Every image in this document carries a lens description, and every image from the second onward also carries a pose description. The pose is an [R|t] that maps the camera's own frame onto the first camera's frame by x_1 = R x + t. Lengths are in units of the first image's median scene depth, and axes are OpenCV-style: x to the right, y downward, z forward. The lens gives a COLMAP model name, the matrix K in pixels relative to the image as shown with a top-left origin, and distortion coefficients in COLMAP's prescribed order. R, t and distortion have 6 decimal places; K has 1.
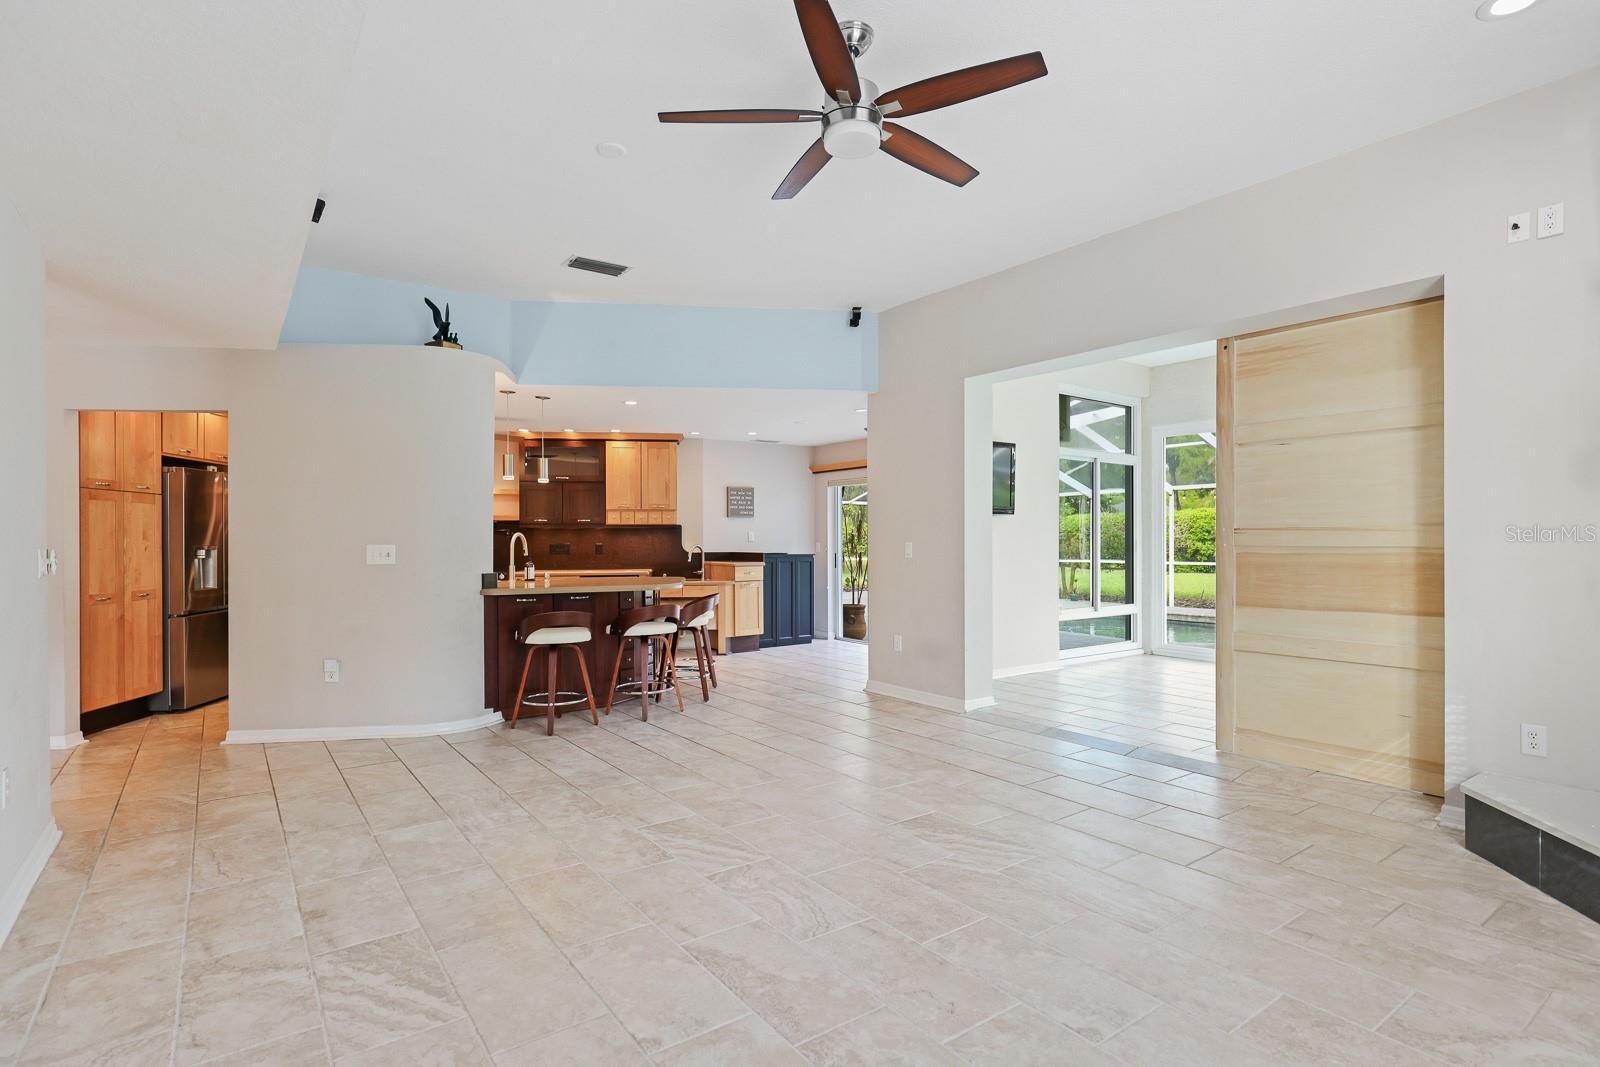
lens RADIAL K [[799.3, 0, 807.9], [0, 799.3, 538.0], [0, 0, 1]] dist [-0.000297, -0.000169]
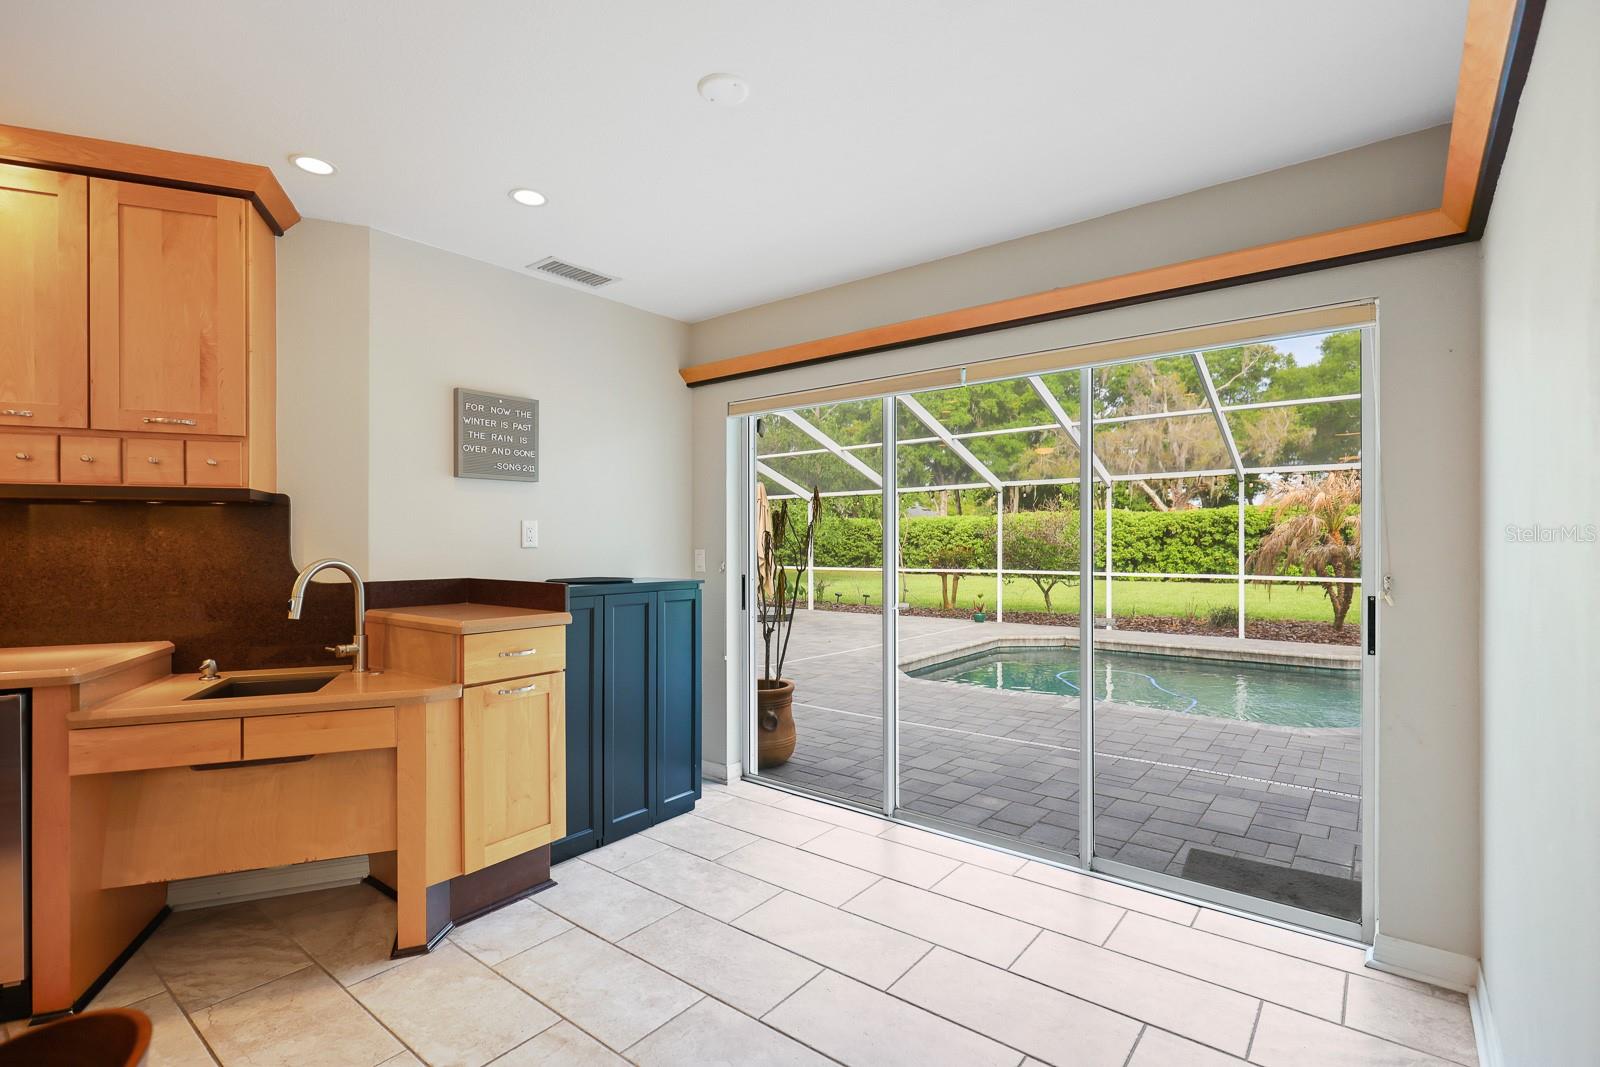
lens RADIAL K [[742.2, 0, 805.5], [0, 742.2, 543.2], [0, 0, 1]] dist [0.000239, -0.000400]
pose [[0.965595, 0.002041, 0.260043, -0.040674], [-0.002251, 0.999997, 0.000510, 0.002251], [-0.260041, -0.001078, 0.965597, 0.692875]]
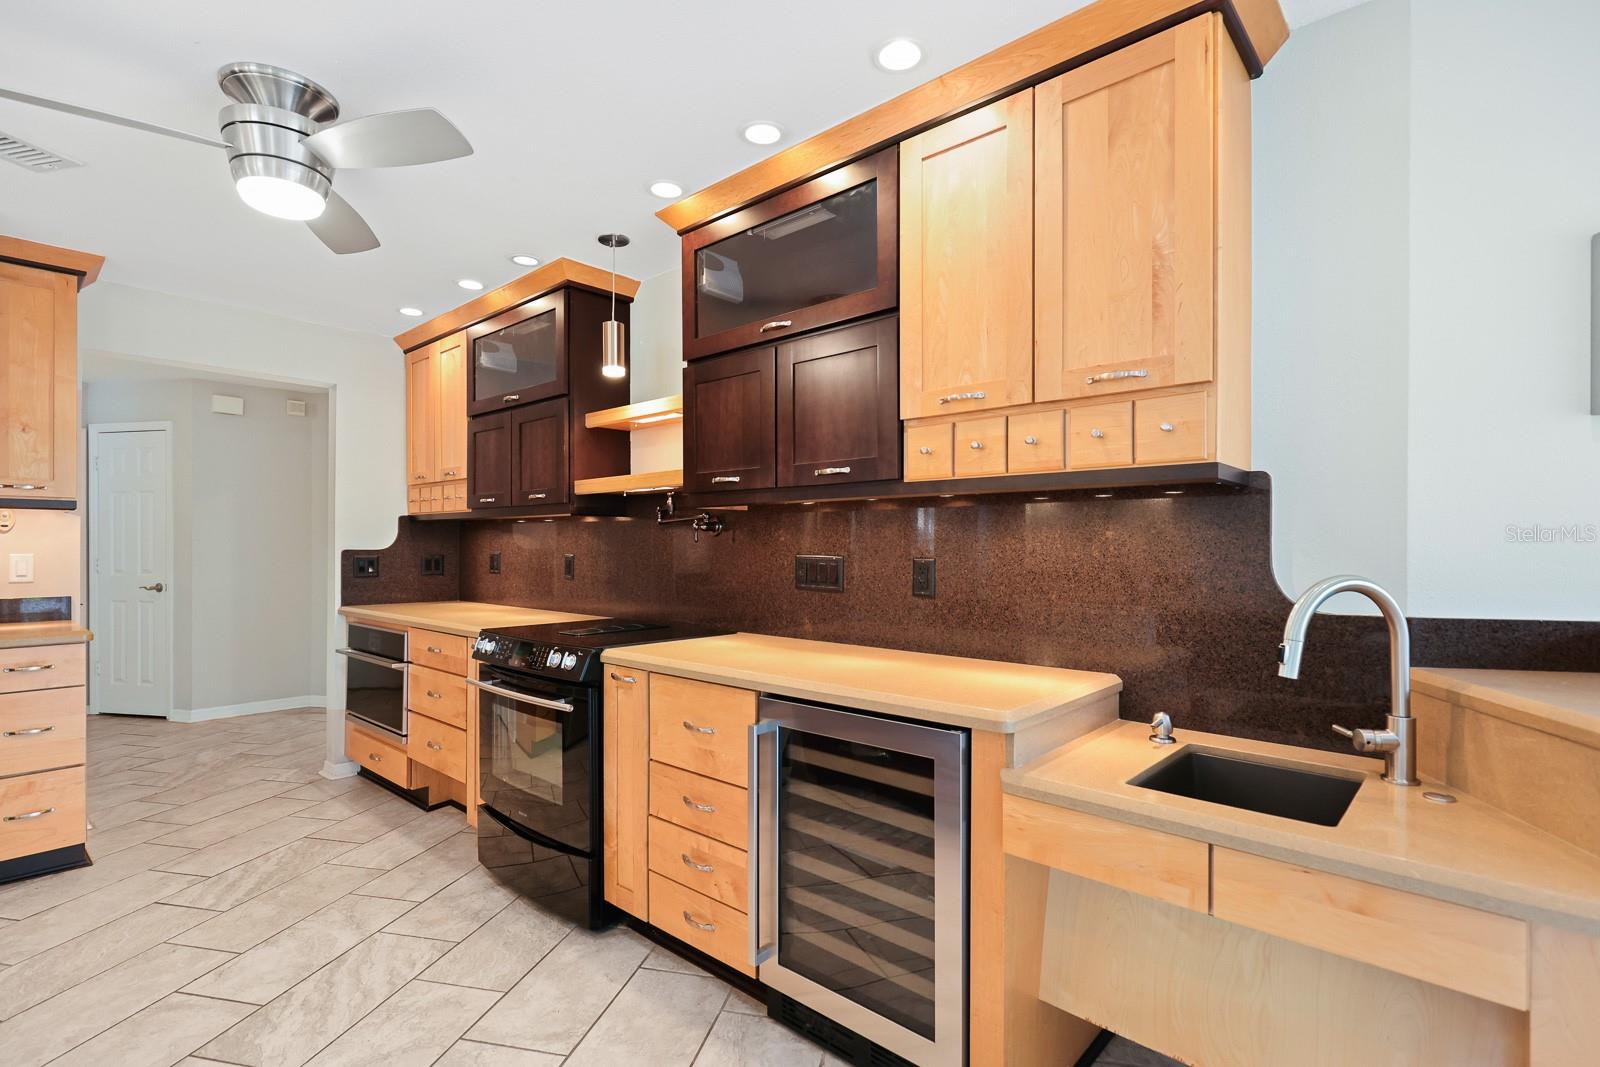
lens RADIAL K [[751.5, 0, 807.6], [0, 751.5, 547.5], [0, 0, 1]] dist [-0.000813, -0.001053]
pose [[0.657654, 0.006276, -0.753294, -0.095970], [-0.003105, 0.999979, 0.005621, 0.002365], [0.753314, -0.001358, 0.657660, 0.817589]]
